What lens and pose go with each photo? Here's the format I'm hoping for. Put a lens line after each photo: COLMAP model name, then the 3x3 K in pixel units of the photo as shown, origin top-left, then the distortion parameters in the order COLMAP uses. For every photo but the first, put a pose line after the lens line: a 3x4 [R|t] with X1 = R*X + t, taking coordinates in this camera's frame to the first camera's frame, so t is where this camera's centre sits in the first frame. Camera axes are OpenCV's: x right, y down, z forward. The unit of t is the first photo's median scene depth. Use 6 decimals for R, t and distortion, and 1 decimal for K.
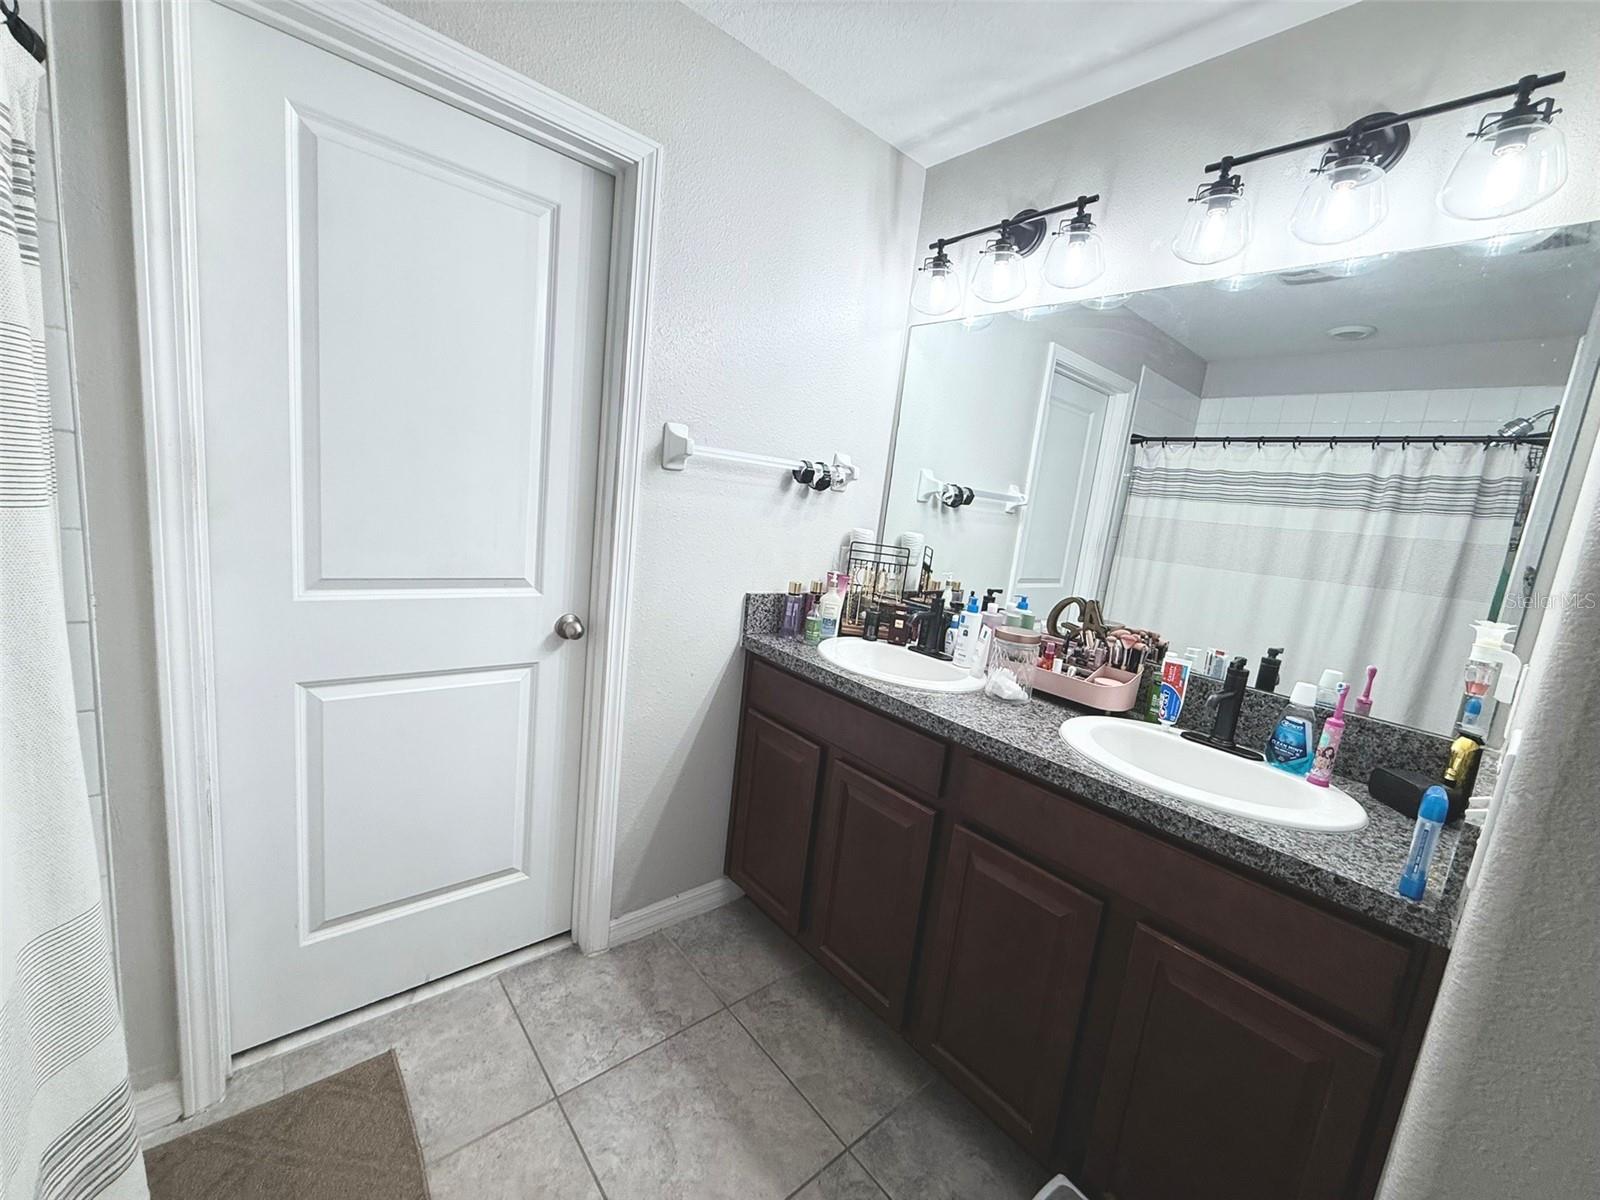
lens RADIAL K [[638.1, 0, 797.8], [0, 638.1, 601.5], [0, 0, 1]] dist [-0.001974, 0.000442]
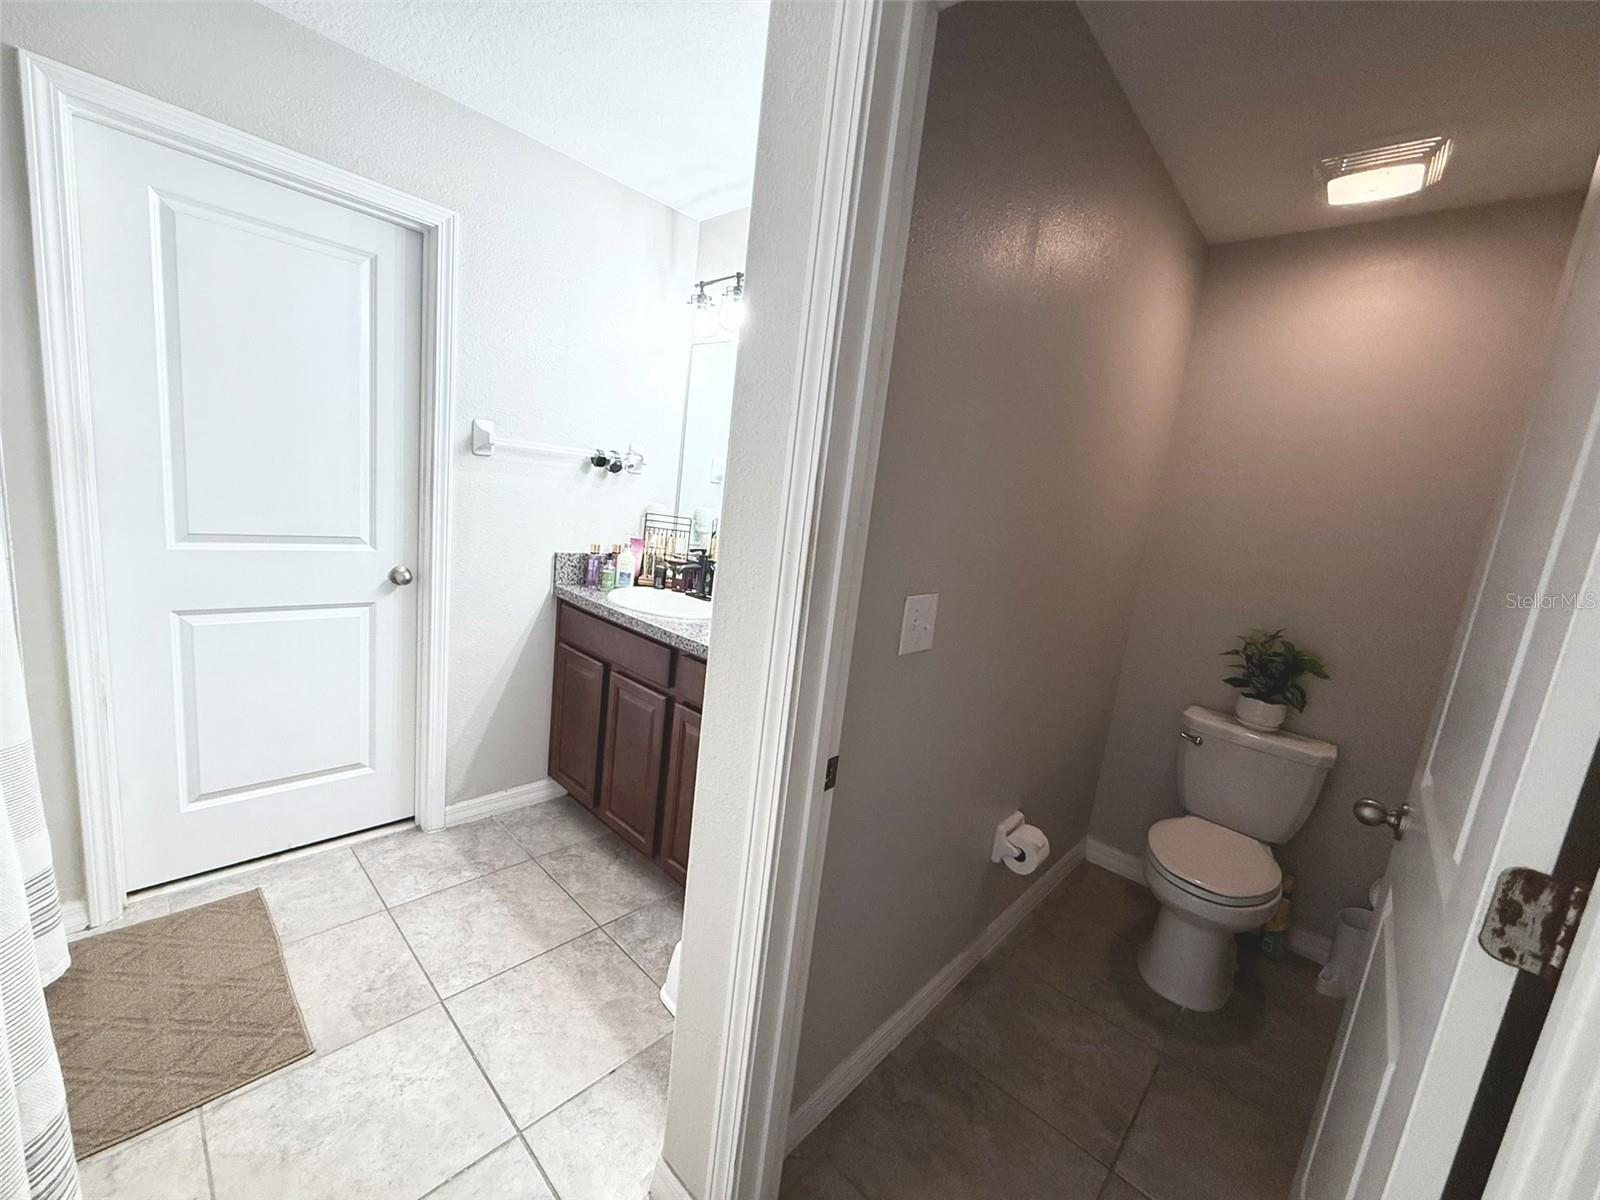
lens RADIAL K [[638.1, 0, 798.8], [0, 638.1, 602.1], [0, 0, 1]] dist [-0.001974, 0.000442]
pose [[0.993835, -0.015325, 0.109803, 0.315972], [0.013246, 0.999719, 0.019636, 0.081373], [-0.110074, -0.018060, 0.993759, -0.397531]]
